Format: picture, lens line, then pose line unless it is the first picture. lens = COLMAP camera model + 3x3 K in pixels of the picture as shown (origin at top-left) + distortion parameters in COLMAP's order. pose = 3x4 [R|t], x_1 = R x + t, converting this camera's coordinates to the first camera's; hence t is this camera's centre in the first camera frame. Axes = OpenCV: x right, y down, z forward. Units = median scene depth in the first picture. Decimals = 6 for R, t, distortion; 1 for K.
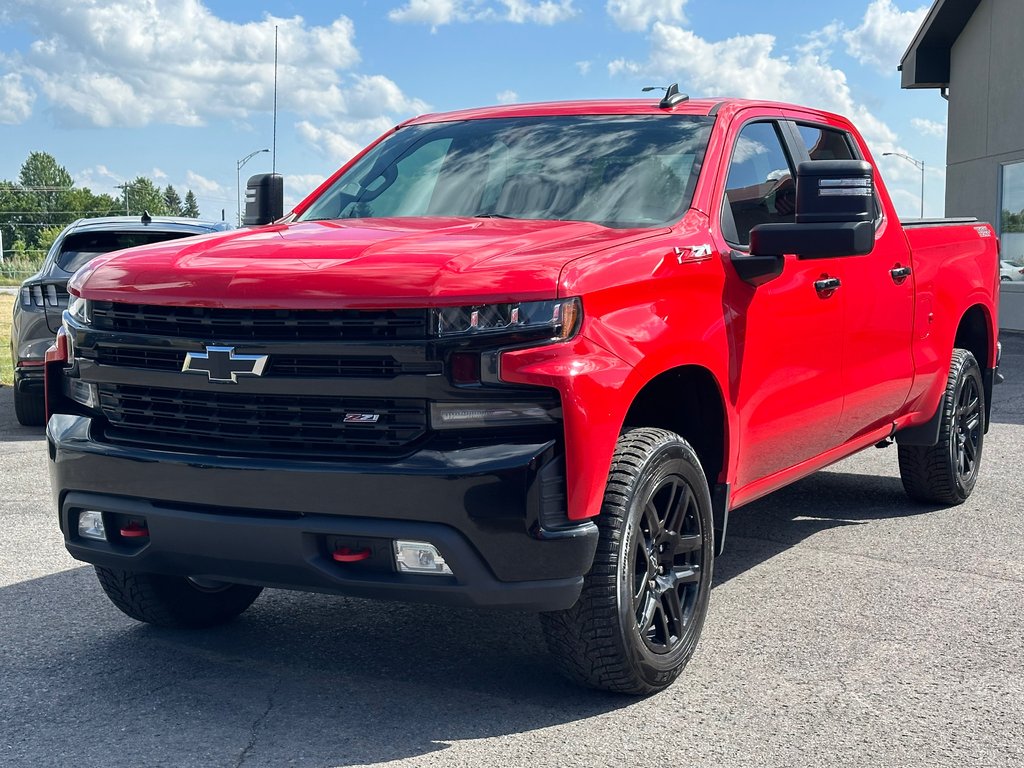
lens RADIAL K [[1682.2, 0, 512.0], [0, 1682.2, 384.0], [0, 0, 1]] dist [0.137345, -0.013403]
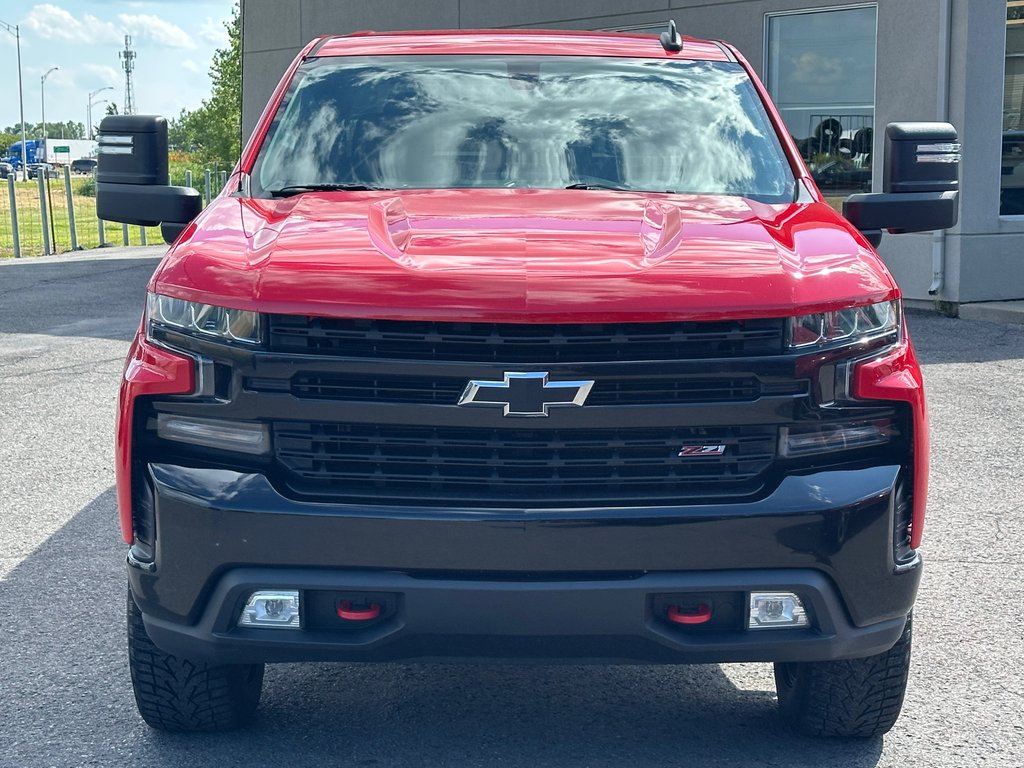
lens RADIAL K [[2121.6, 0, 512.0], [0, 2121.6, 384.0], [0, 0, 1]] dist [0.194178, -0.156699]
pose [[0.863819, -0.053576, 0.500945, -0.670571], [0.033723, 0.998248, 0.048611, -0.064315], [-0.502672, -0.025098, 0.864113, 0.135288]]
